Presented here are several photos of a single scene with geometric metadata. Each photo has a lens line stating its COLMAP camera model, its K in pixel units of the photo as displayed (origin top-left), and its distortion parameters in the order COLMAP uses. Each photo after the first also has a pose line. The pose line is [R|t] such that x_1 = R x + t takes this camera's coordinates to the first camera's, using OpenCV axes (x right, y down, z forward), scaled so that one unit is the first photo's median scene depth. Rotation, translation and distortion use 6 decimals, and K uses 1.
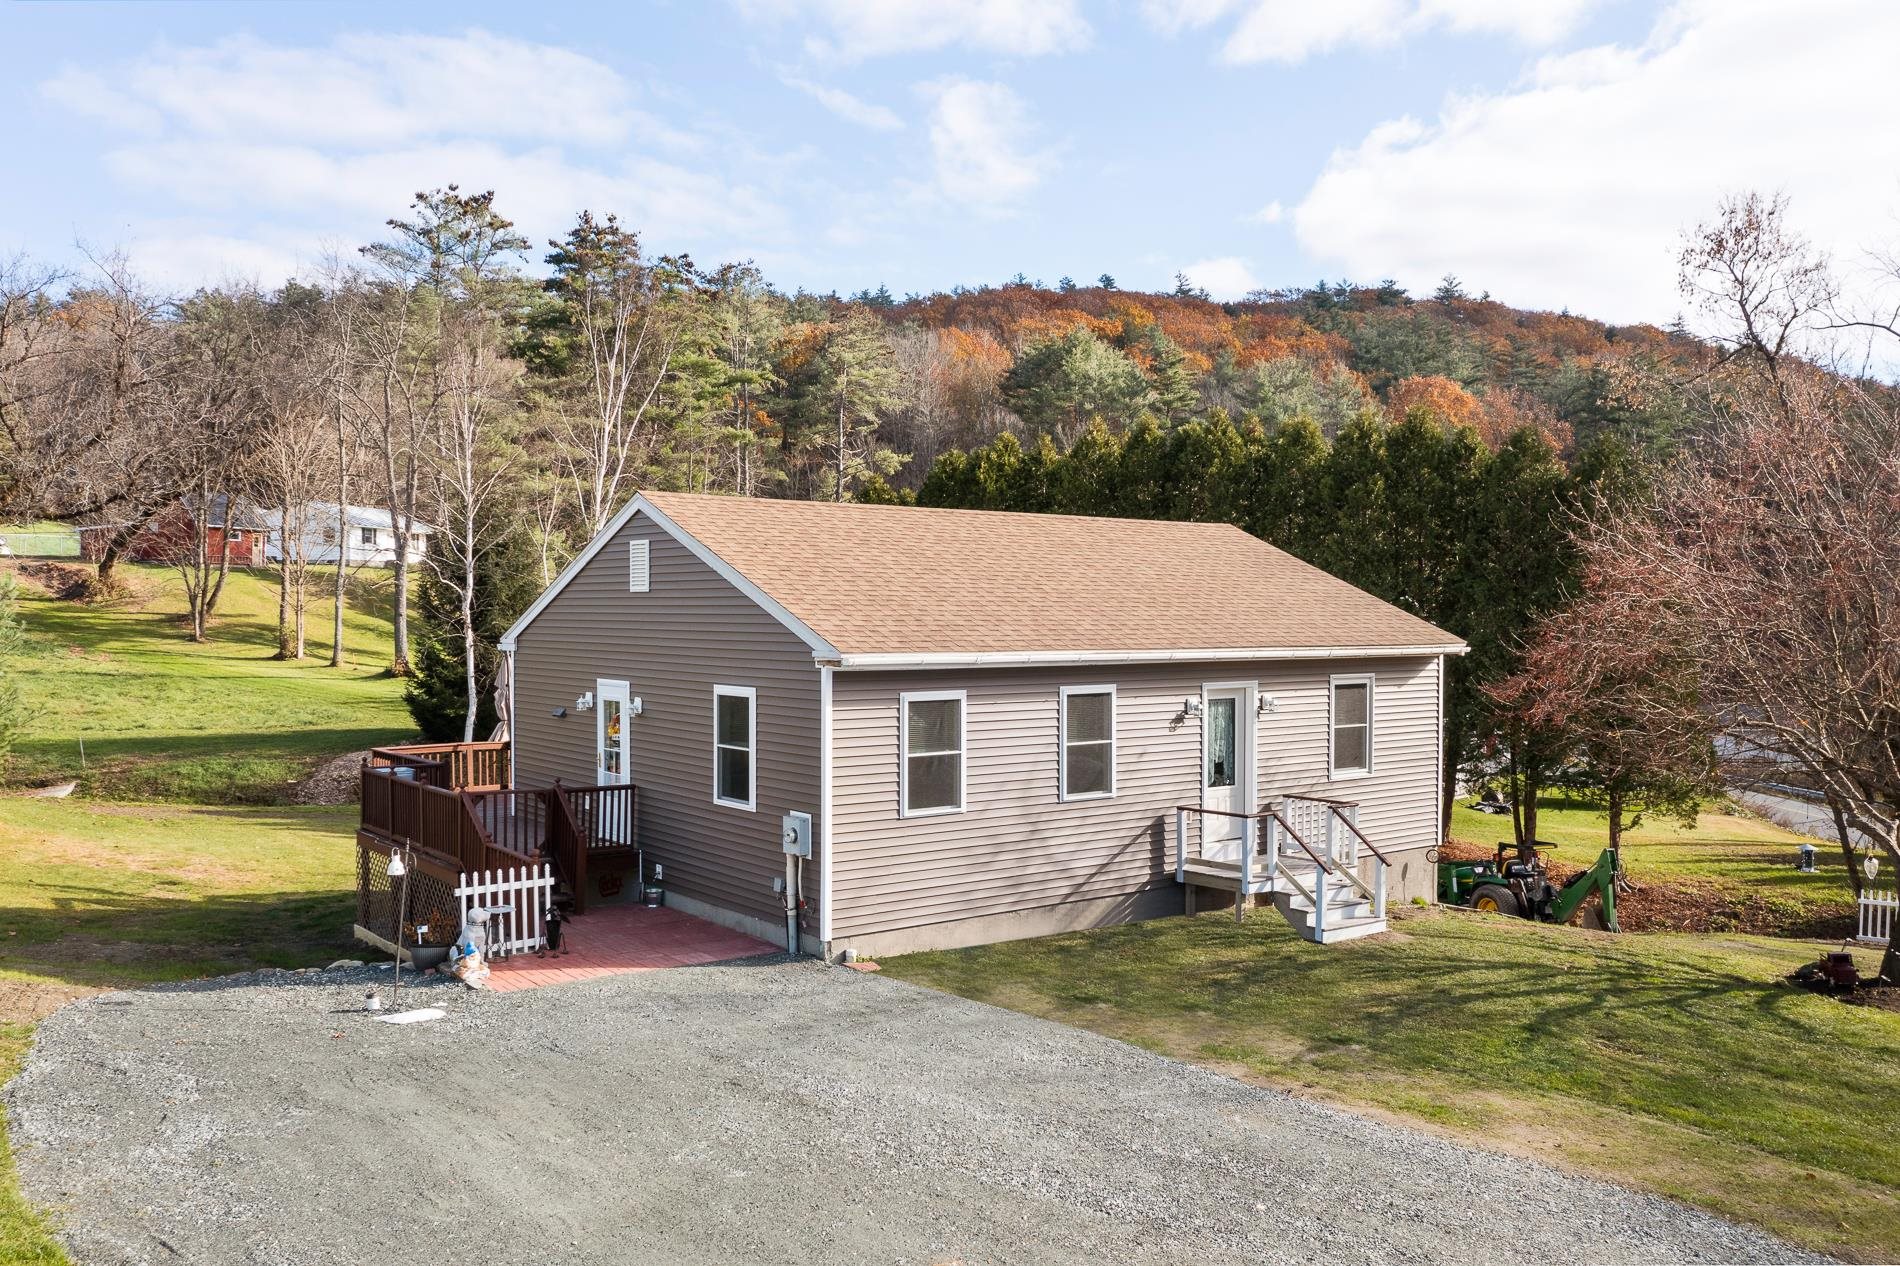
lens RADIAL K [[1497.9, 0, 927.6], [0, 1497.9, 623.6], [0, 0, 1]] dist [-0.006448, 0.006196]
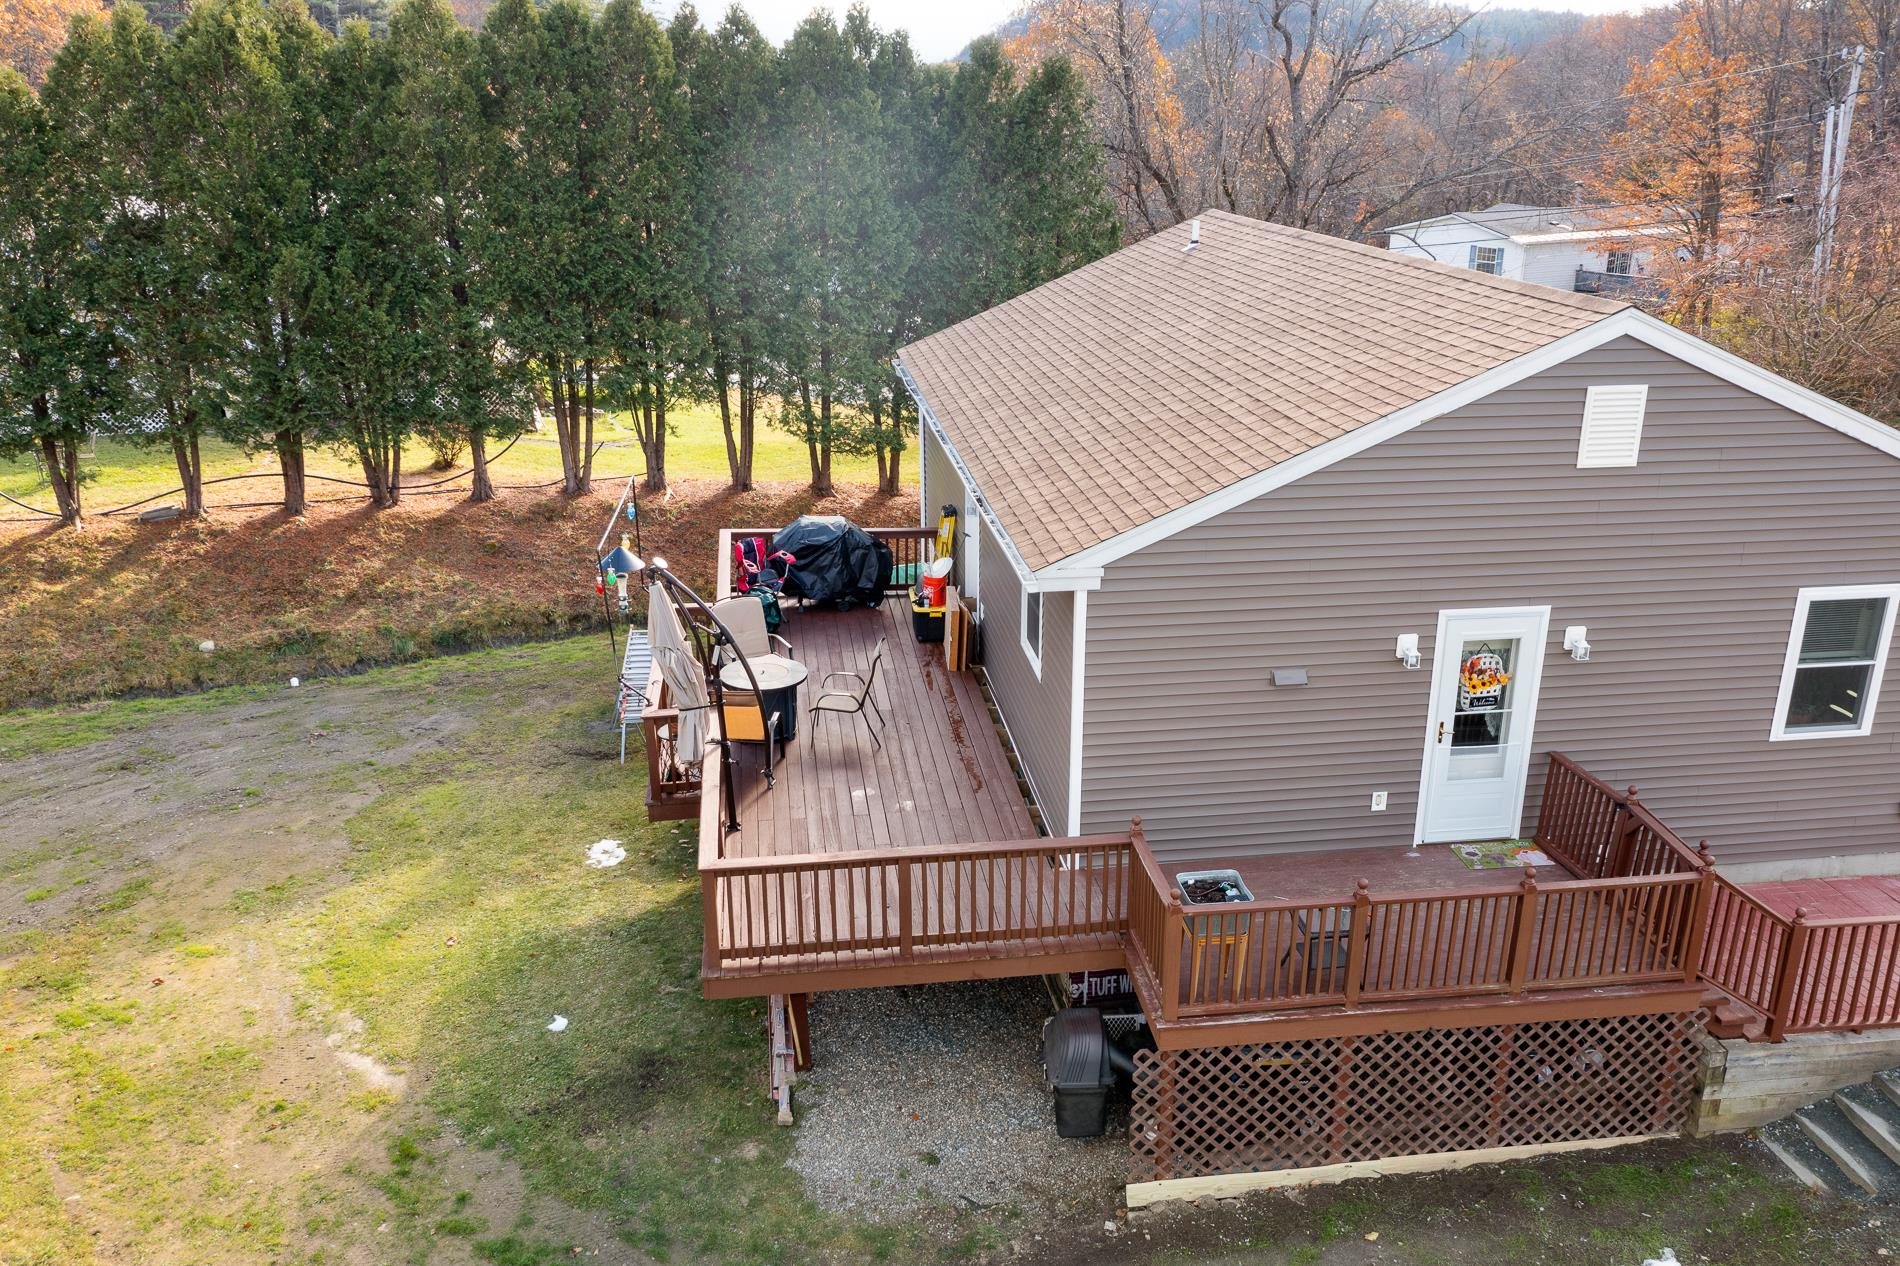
lens RADIAL K [[1497.9, 0, 947.6], [0, 1497.9, 639.3], [0, 0, 1]] dist [-0.006448, 0.006196]
pose [[0.447324, -0.293796, 0.844740, -0.889842], [-0.002571, 0.944080, 0.329707, -0.163513], [-0.894368, -0.149657, 0.421554, 0.991190]]
